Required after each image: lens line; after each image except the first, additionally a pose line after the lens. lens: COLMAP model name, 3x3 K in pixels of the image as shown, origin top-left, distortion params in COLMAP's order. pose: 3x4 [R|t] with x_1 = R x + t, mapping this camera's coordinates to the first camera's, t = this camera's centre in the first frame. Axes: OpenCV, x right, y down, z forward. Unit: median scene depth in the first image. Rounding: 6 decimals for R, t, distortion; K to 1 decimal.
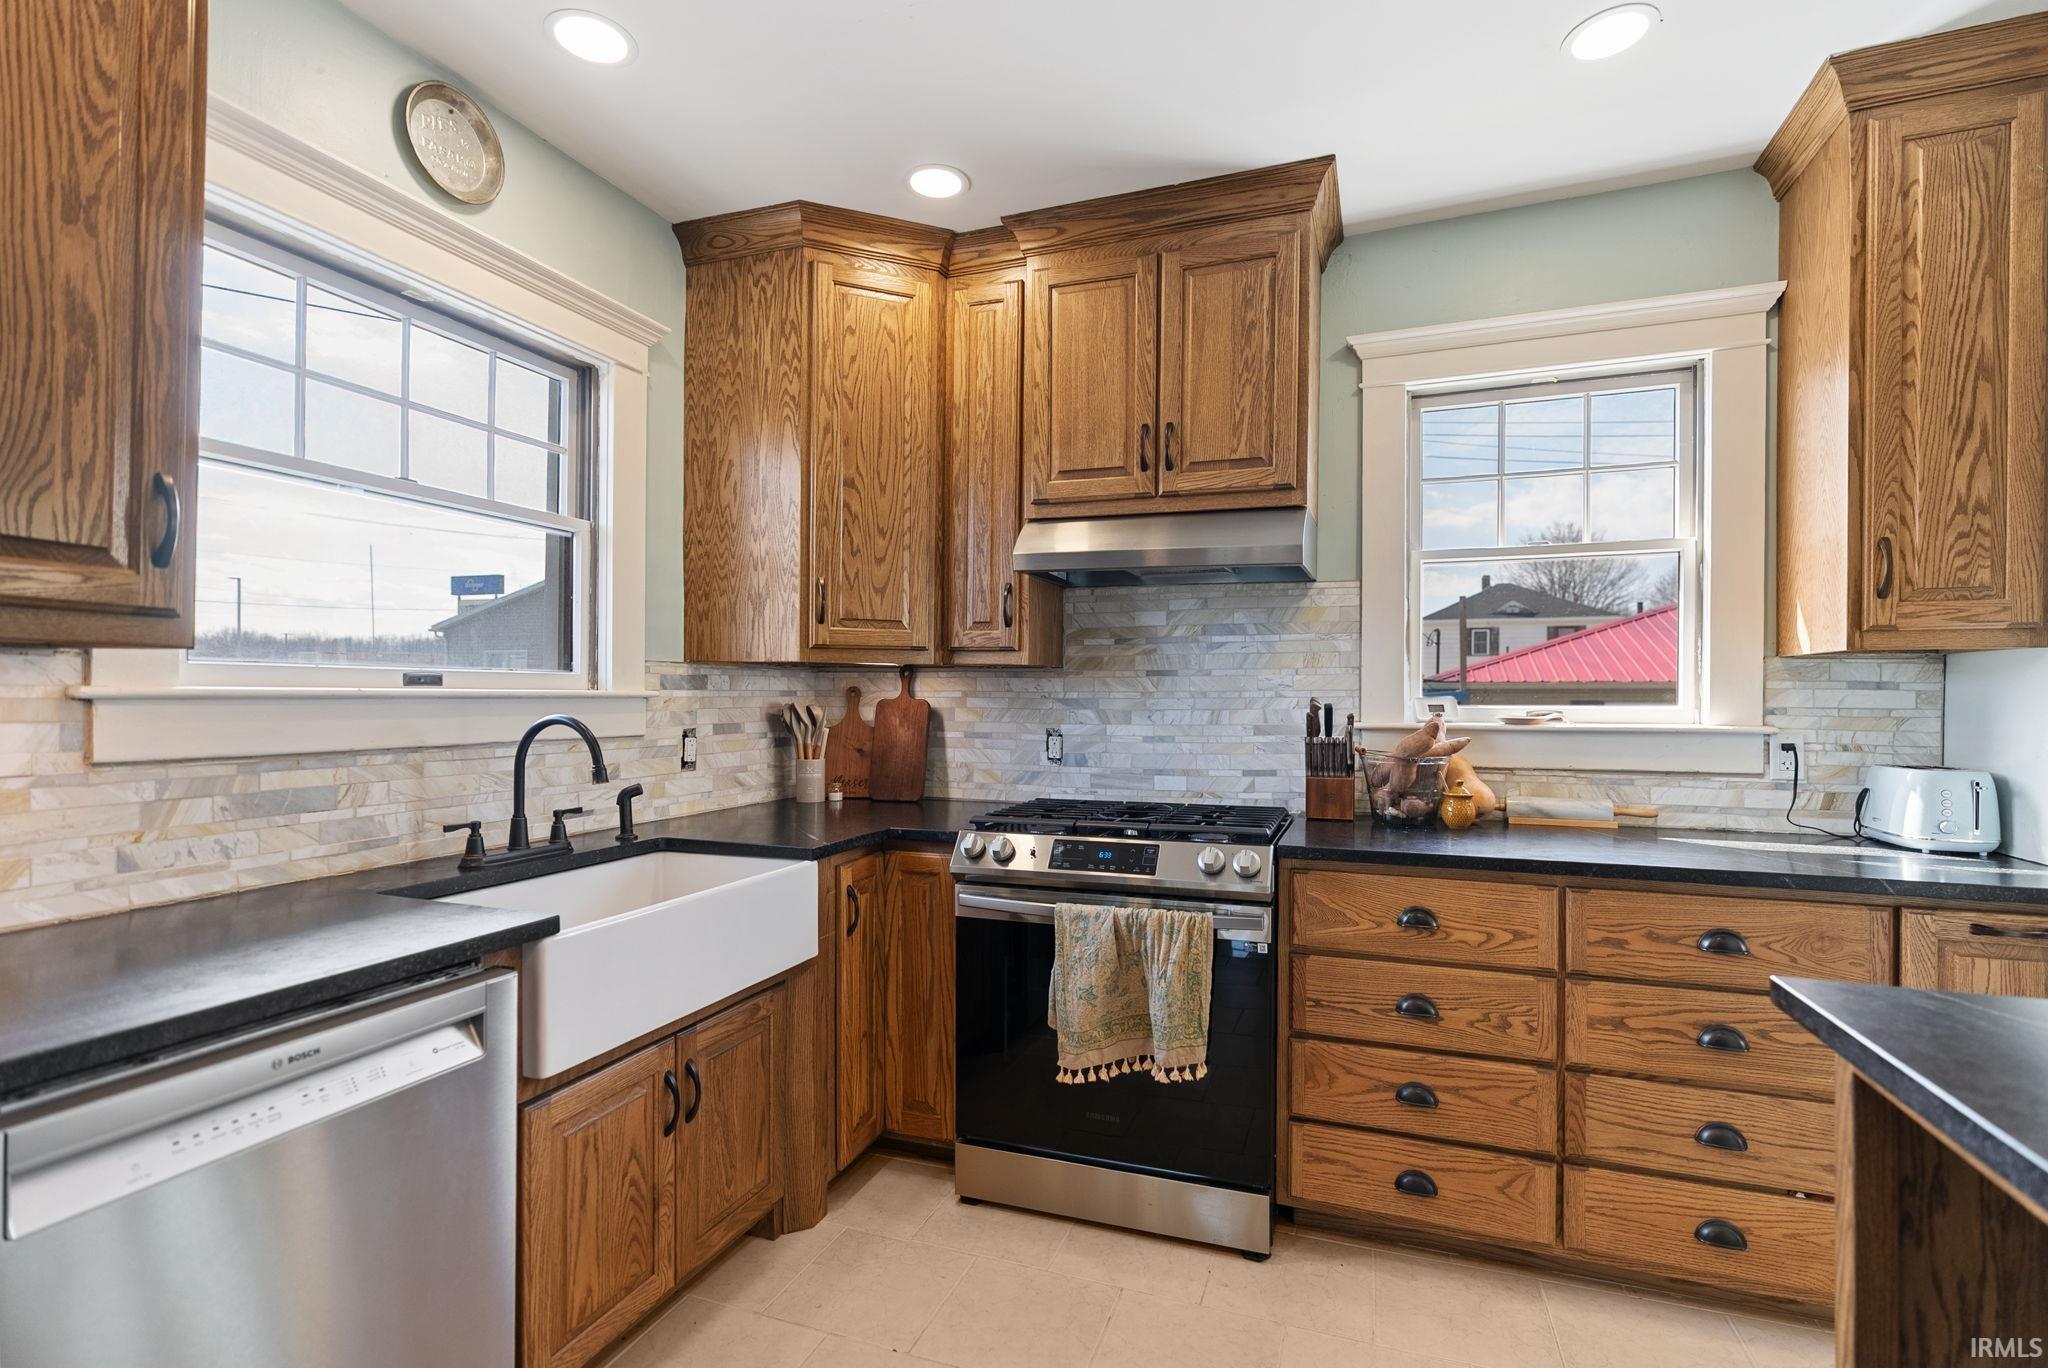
lens RADIAL K [[947.1, 0, 1035.8], [0, 947.1, 697.3], [0, 0, 1]] dist [-0.015599, 0.007028]
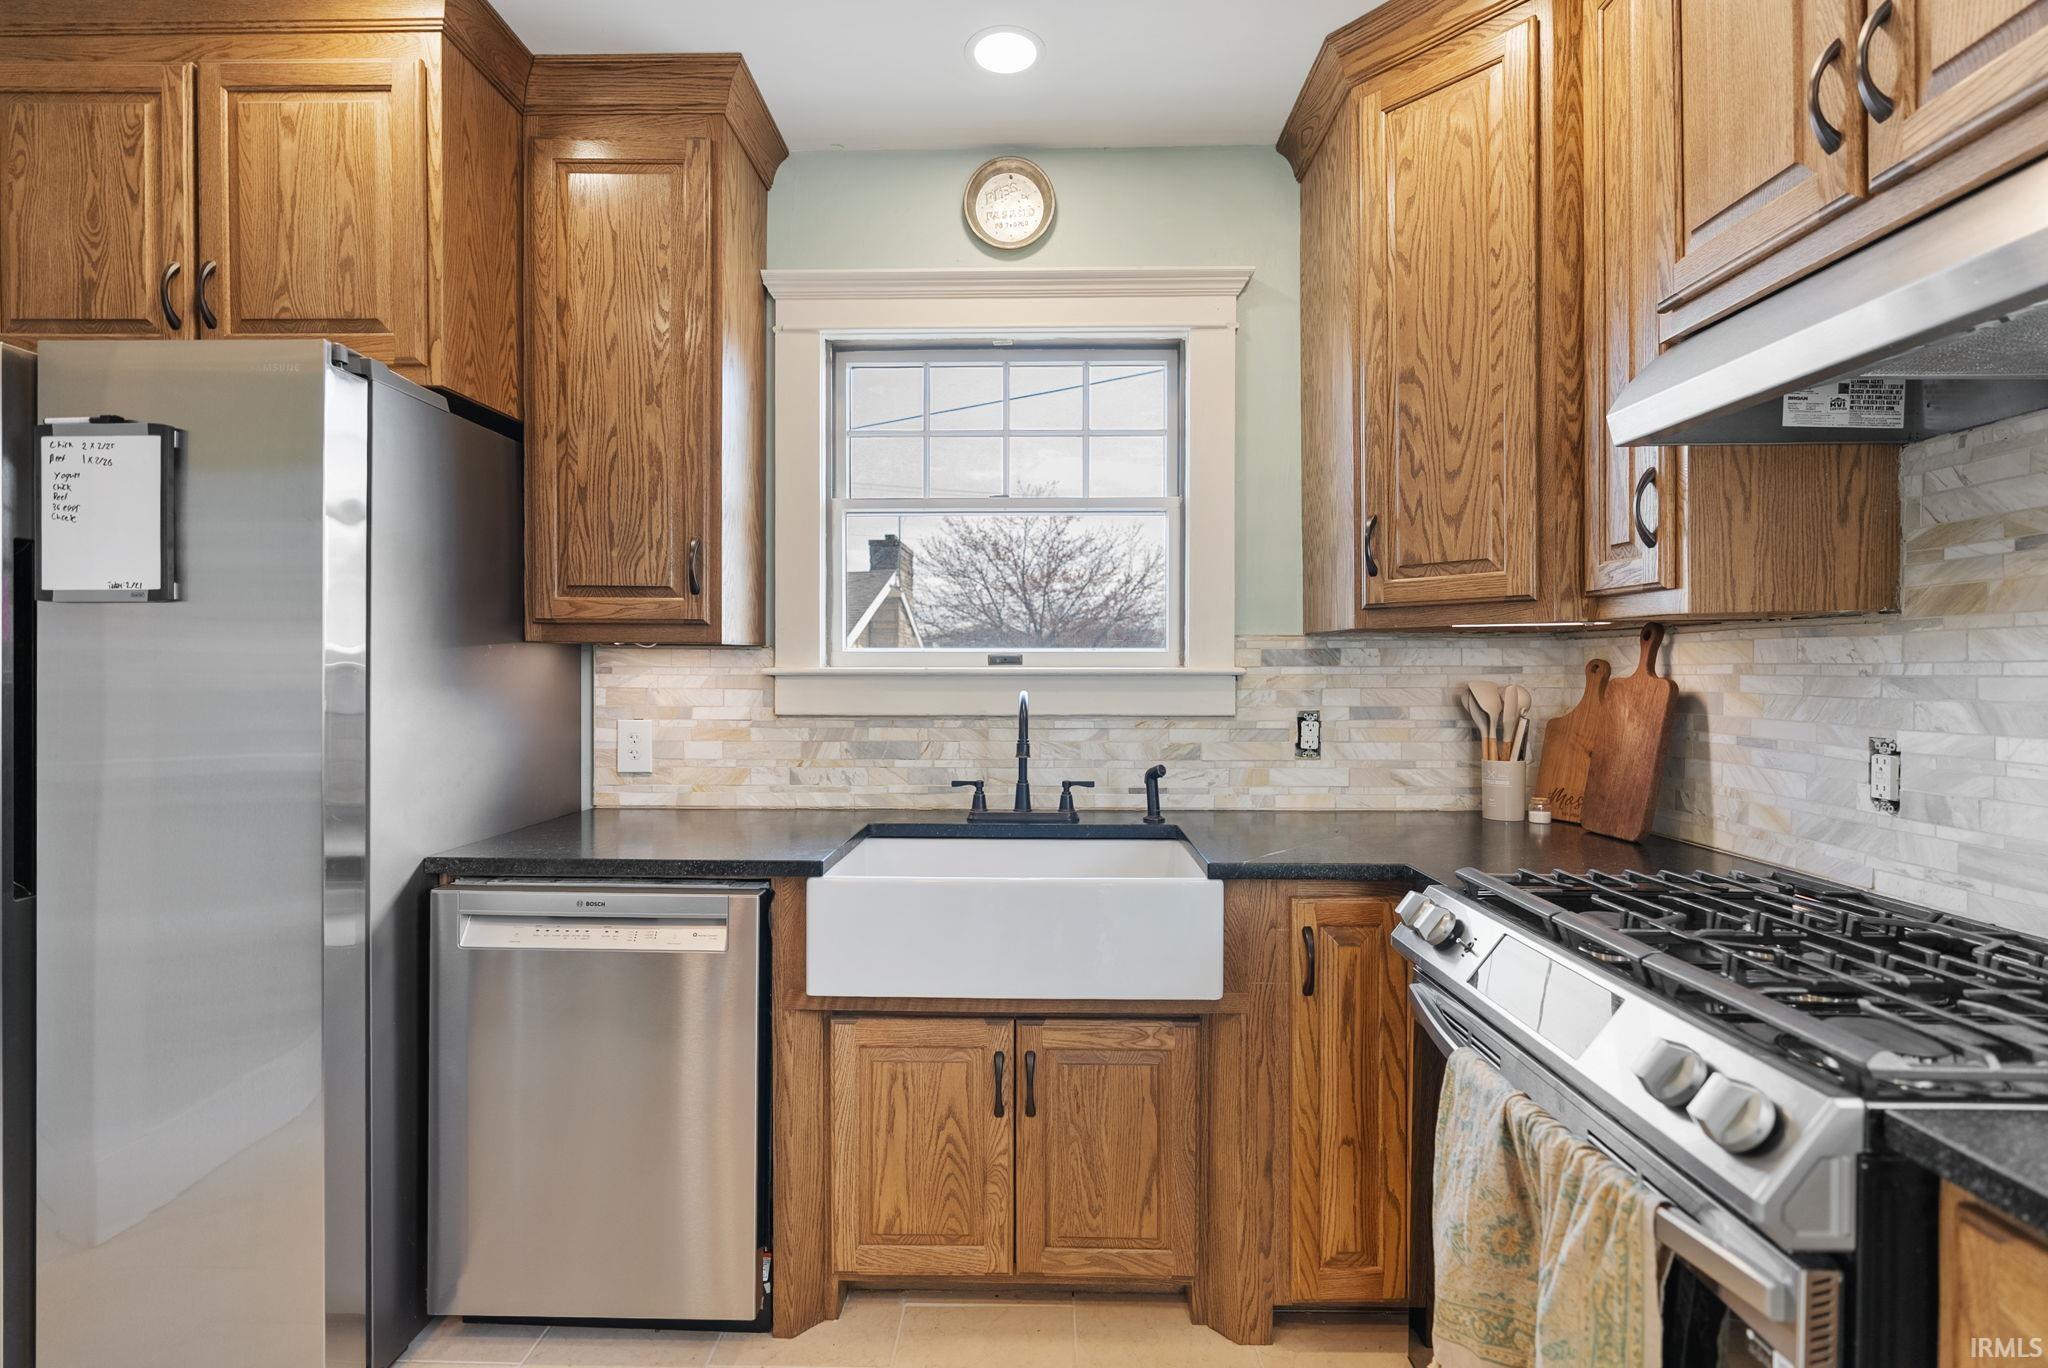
lens RADIAL K [[947.1, 0, 1016.4], [0, 947.1, 675.1], [0, 0, 1]] dist [-0.015599, 0.007028]
pose [[0.317308, -0.000505, -0.948322, 0.413552], [-0.000432, 1.000000, -0.000677, 0.001232], [0.948322, 0.000624, 0.317308, 0.521597]]
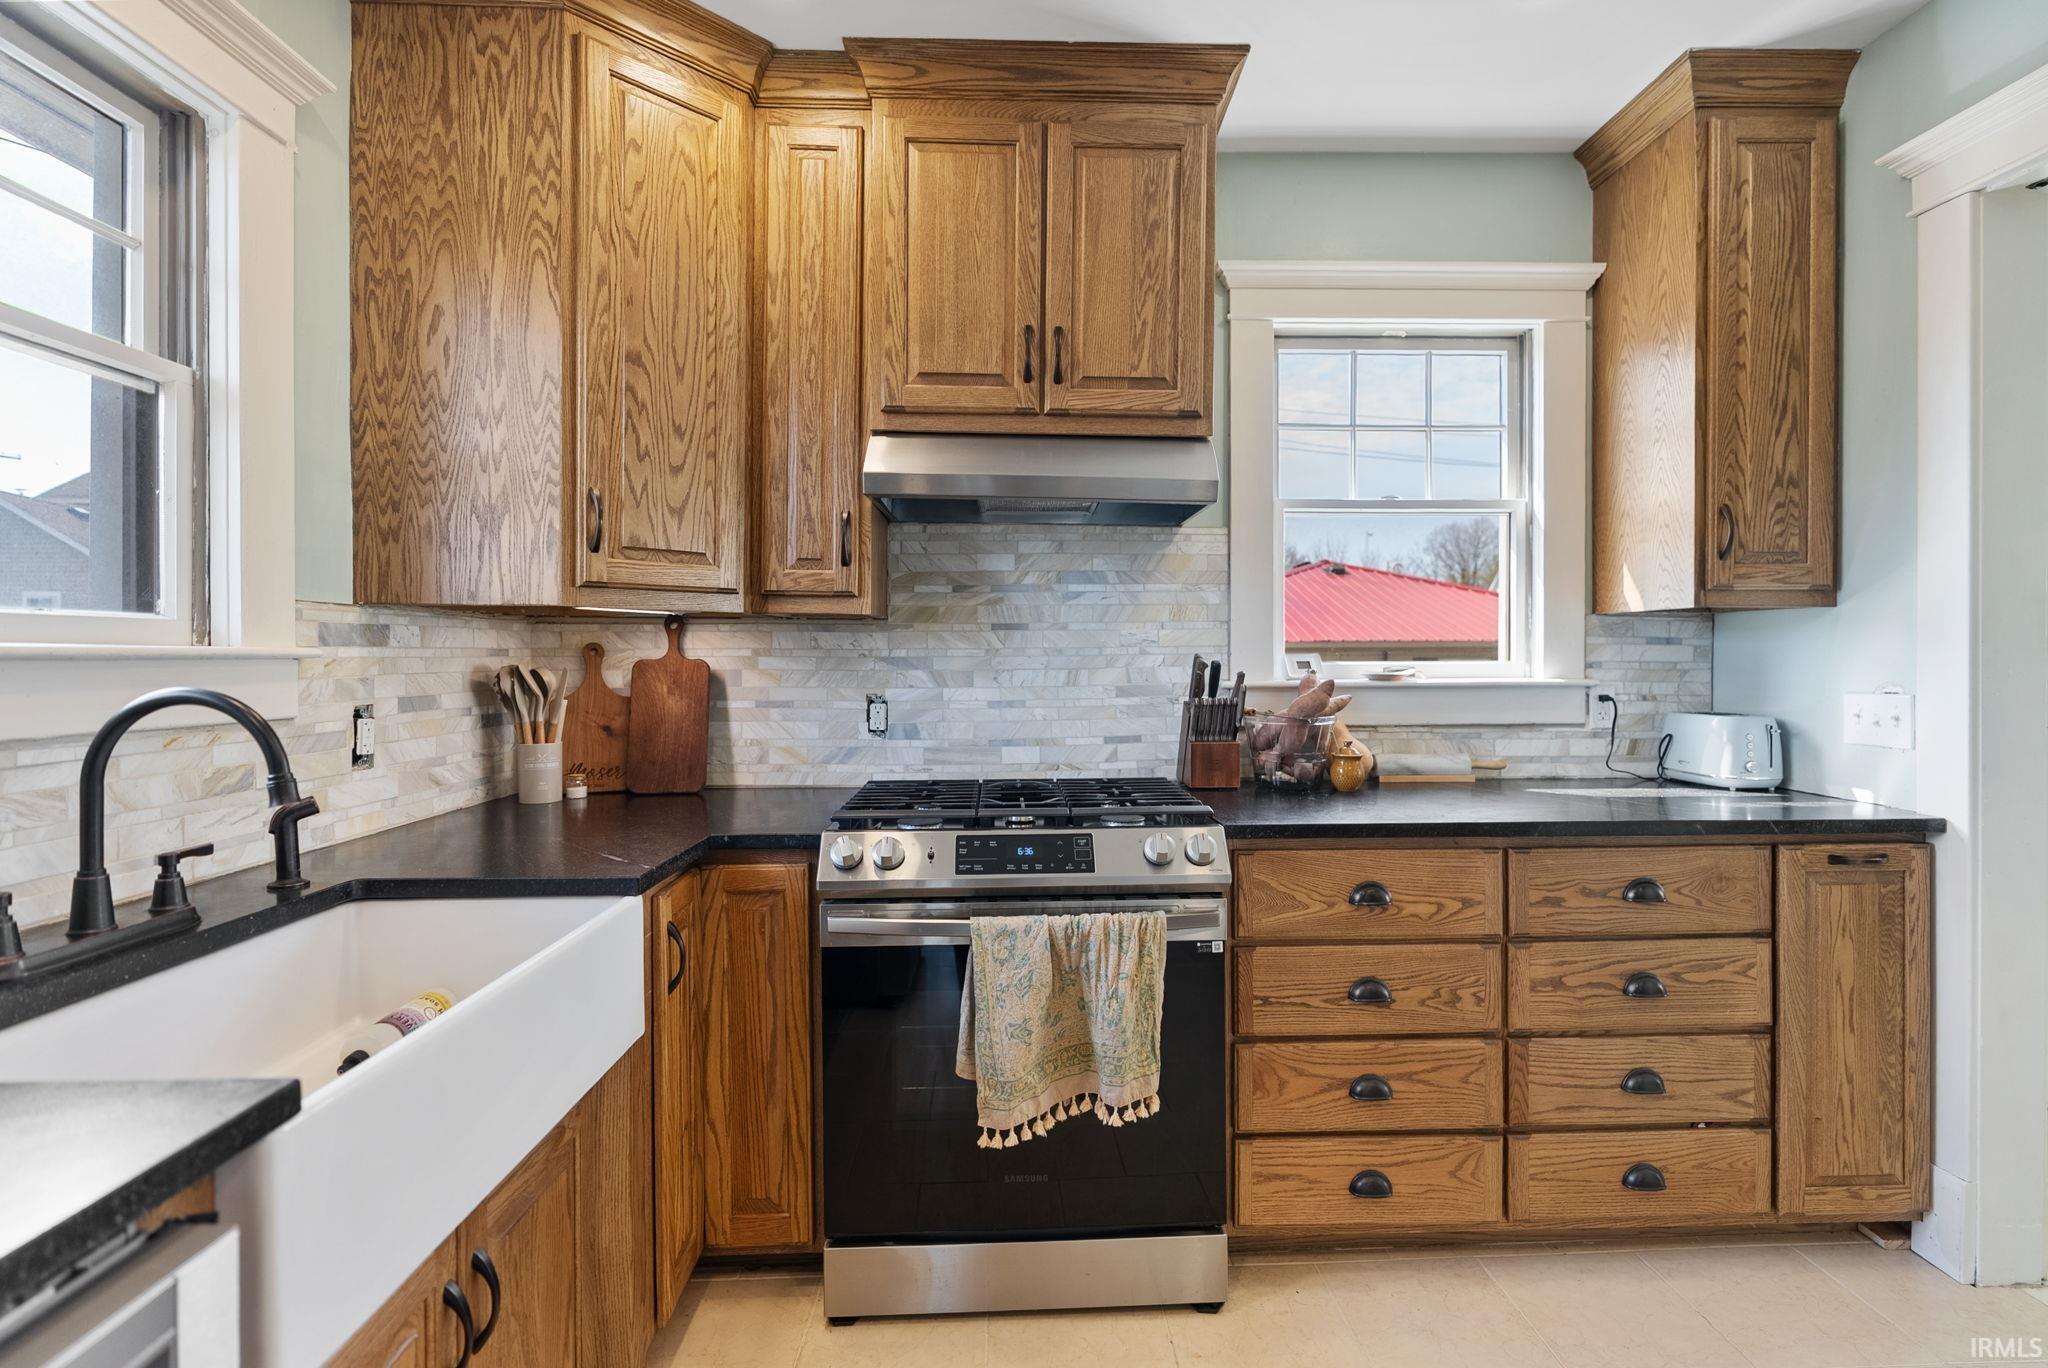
lens RADIAL K [[947.1, 0, 1039.2], [0, 947.1, 664.5], [0, 0, 1]] dist [-0.015599, 0.007028]
pose [[0.925425, -0.007887, 0.378849, -0.197505], [0.005455, 0.999957, 0.007491, 0.002687], [-0.378891, -0.004866, 0.925428, 0.232840]]
